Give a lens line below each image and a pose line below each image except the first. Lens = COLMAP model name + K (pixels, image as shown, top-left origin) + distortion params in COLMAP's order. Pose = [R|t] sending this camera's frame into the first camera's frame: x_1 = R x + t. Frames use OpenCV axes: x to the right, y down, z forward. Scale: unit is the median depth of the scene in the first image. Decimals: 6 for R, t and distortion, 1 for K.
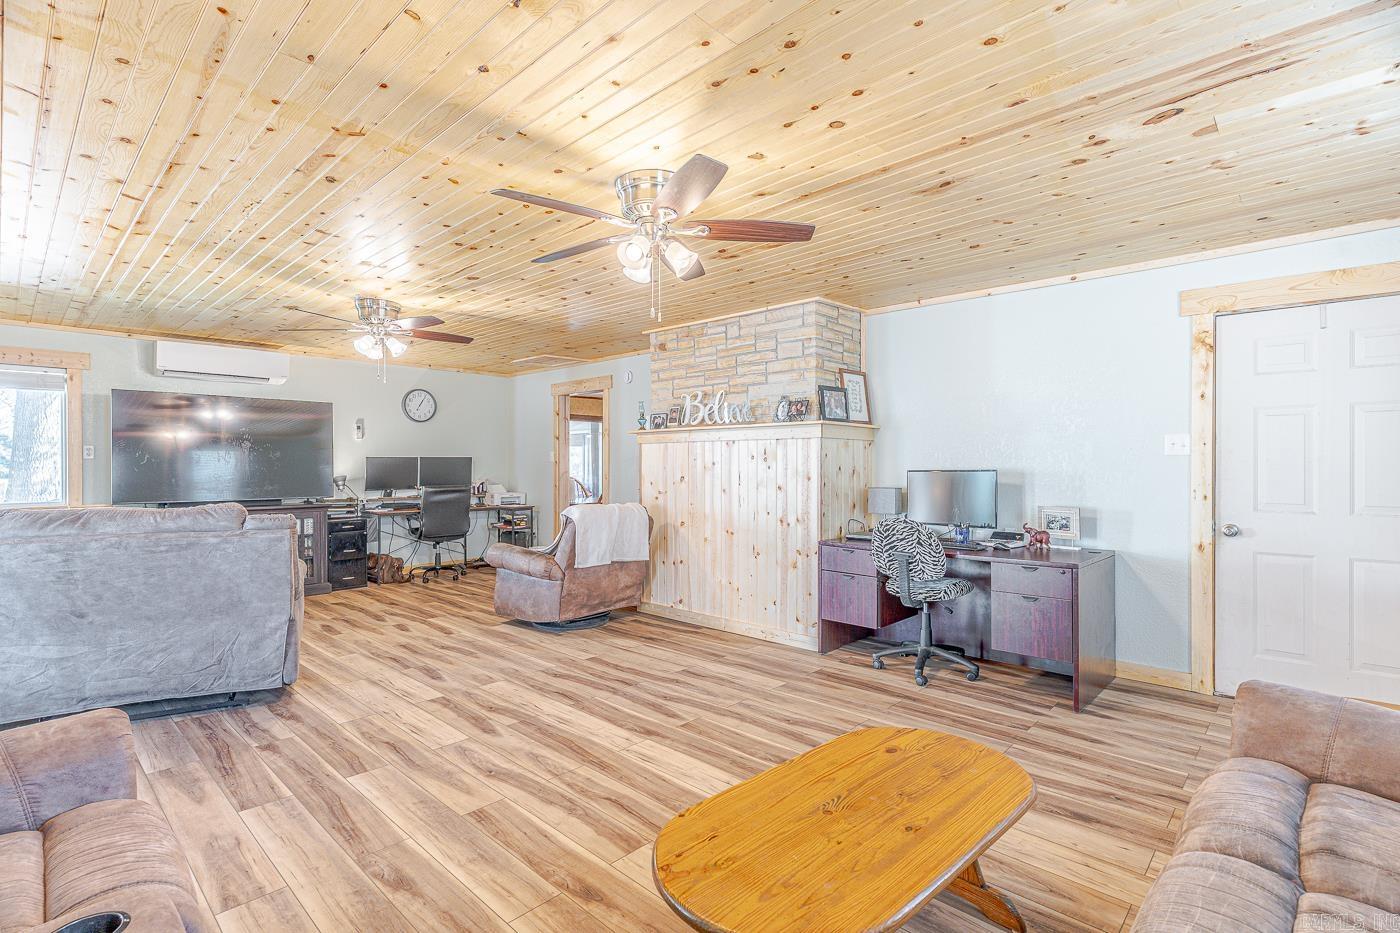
lens RADIAL K [[665.2, 0, 699.0], [0, 665.2, 460.4], [0, 0, 1]] dist [-0.001826, -0.000079]
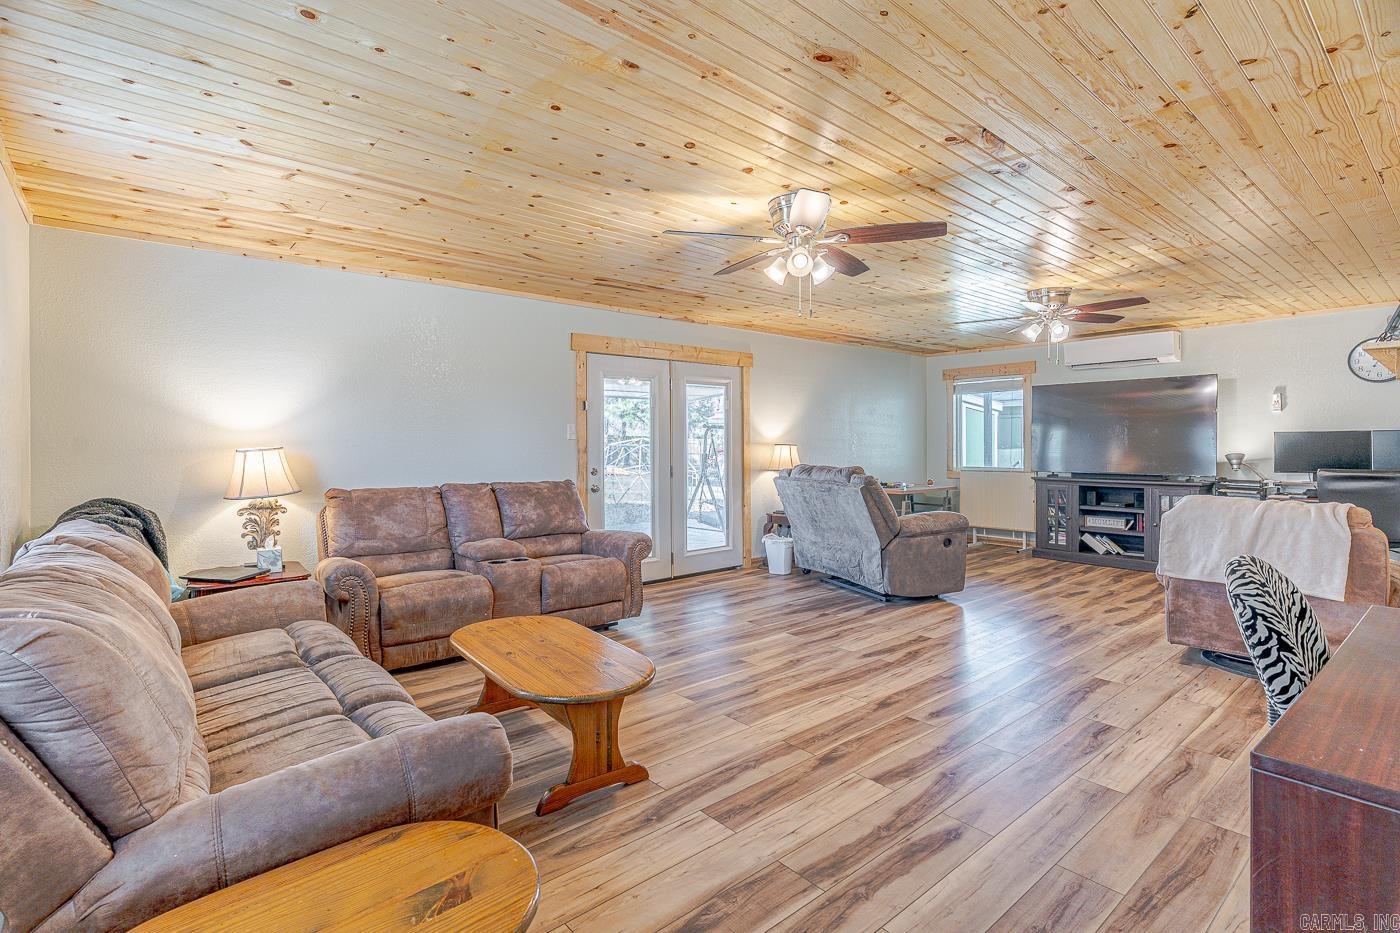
lens RADIAL K [[671.4, 0, 691.5], [0, 671.4, 444.2], [0, 0, 1]] dist [0.000594, -0.000003]
pose [[-0.118034, 0.002421, -0.993007, 0.769107], [0.009991, 0.999949, 0.001250, 0.002822], [0.992959, -0.009774, -0.118052, 0.646733]]
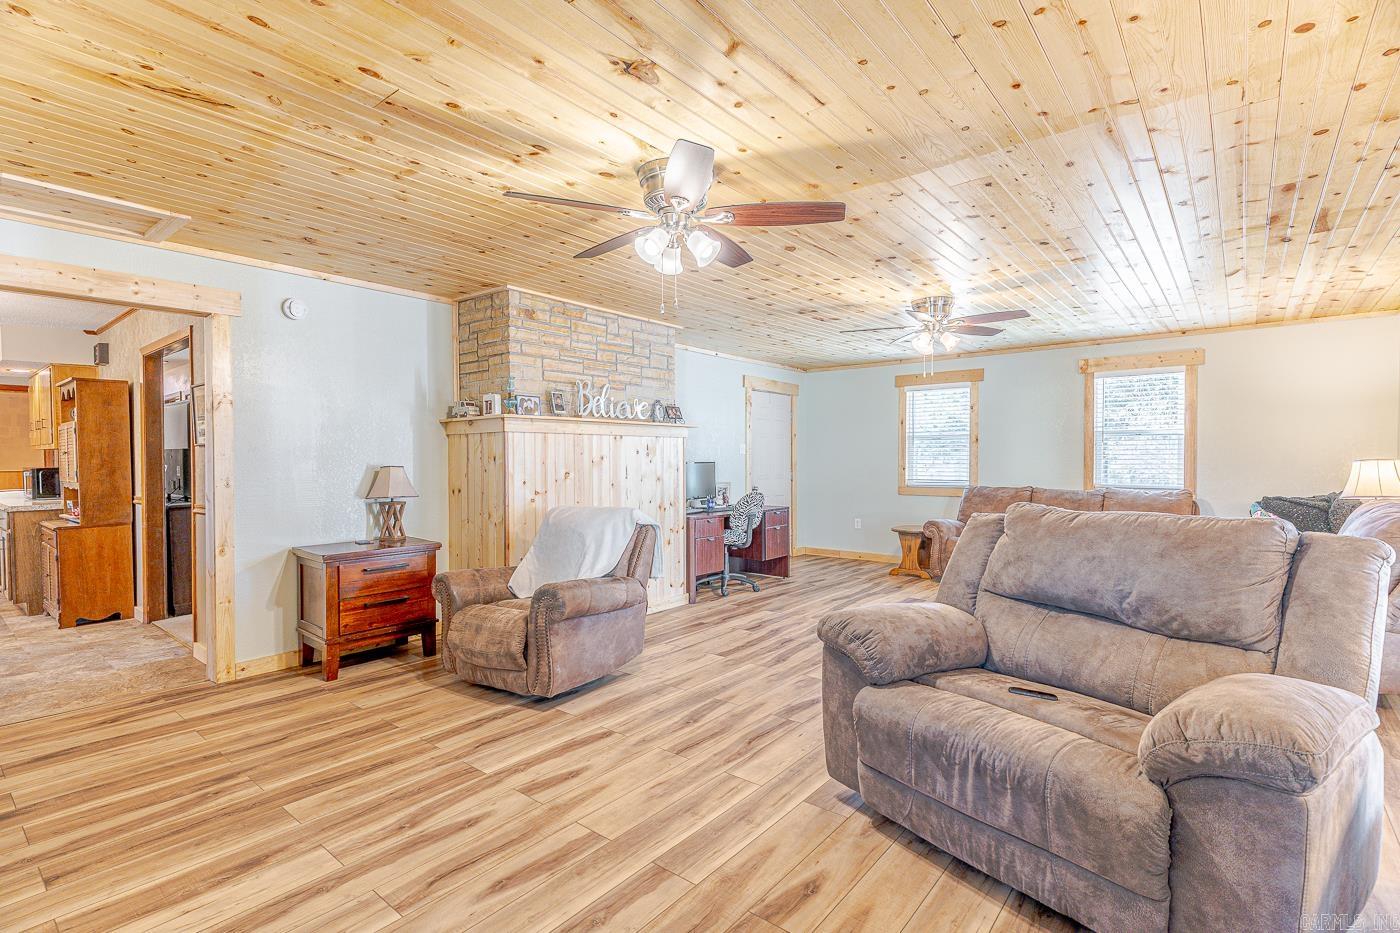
lens RADIAL K [[666.1, 0, 694.4], [0, 666.1, 468.7], [0, 0, 1]] dist [0.000498, 0.000219]
pose [[-0.069370, -0.013660, 0.997497, -1.231189], [-0.004632, 0.999900, 0.013371, 0.008624], [-0.997580, -0.003693, -0.069426, 1.196215]]
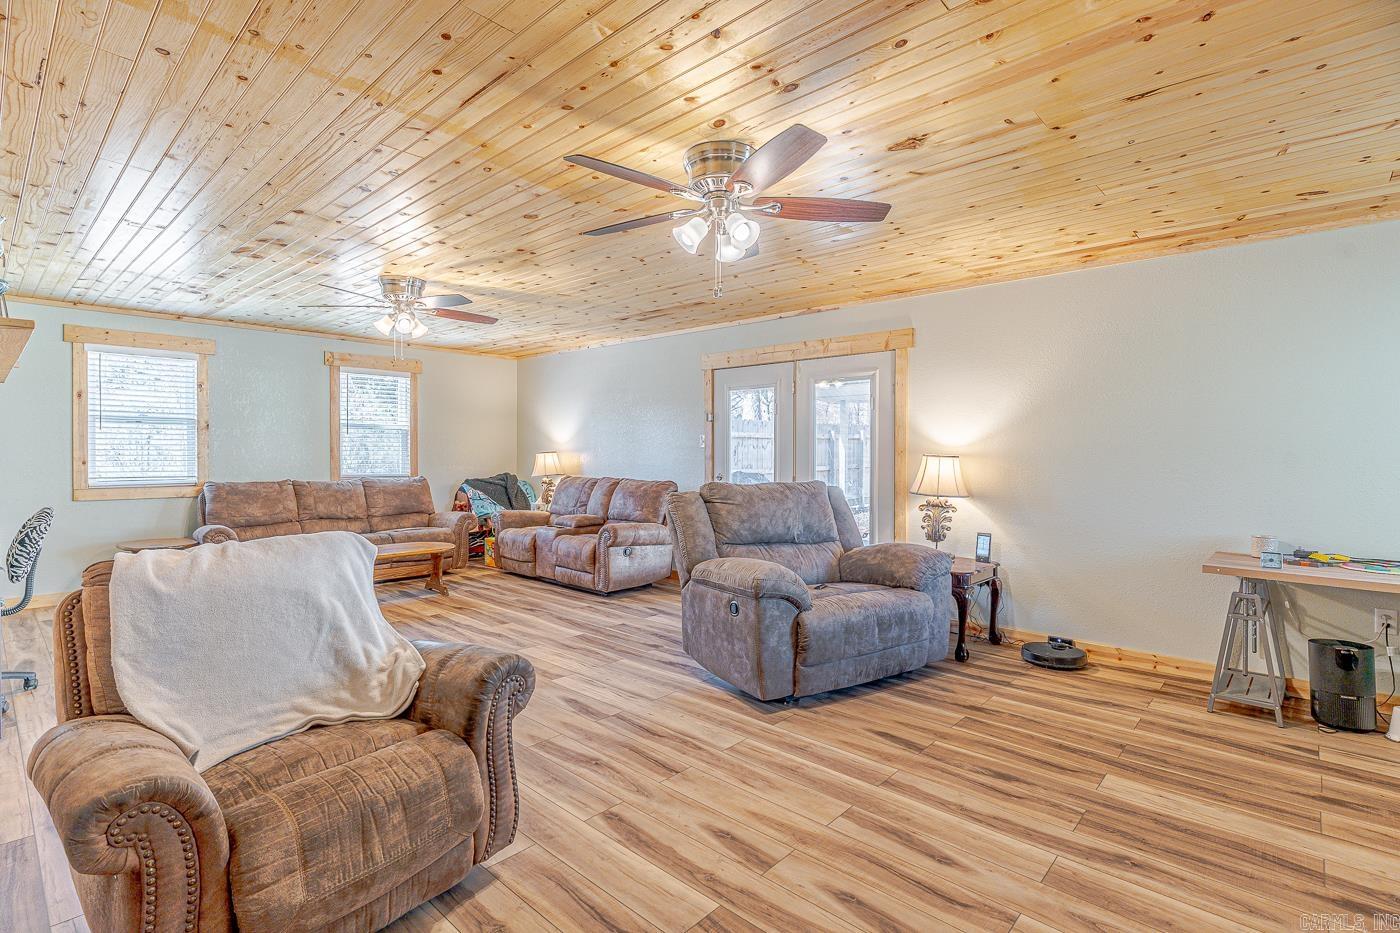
lens RADIAL K [[665.2, 0, 699.0], [0, 665.2, 460.4], [0, 0, 1]] dist [-0.001826, -0.000079]
pose [[-0.999828, -0.004446, -0.018002, -0.531106], [-0.004553, 0.999972, 0.005887, 0.013102], [0.017975, 0.005968, -0.999821, 1.814746]]
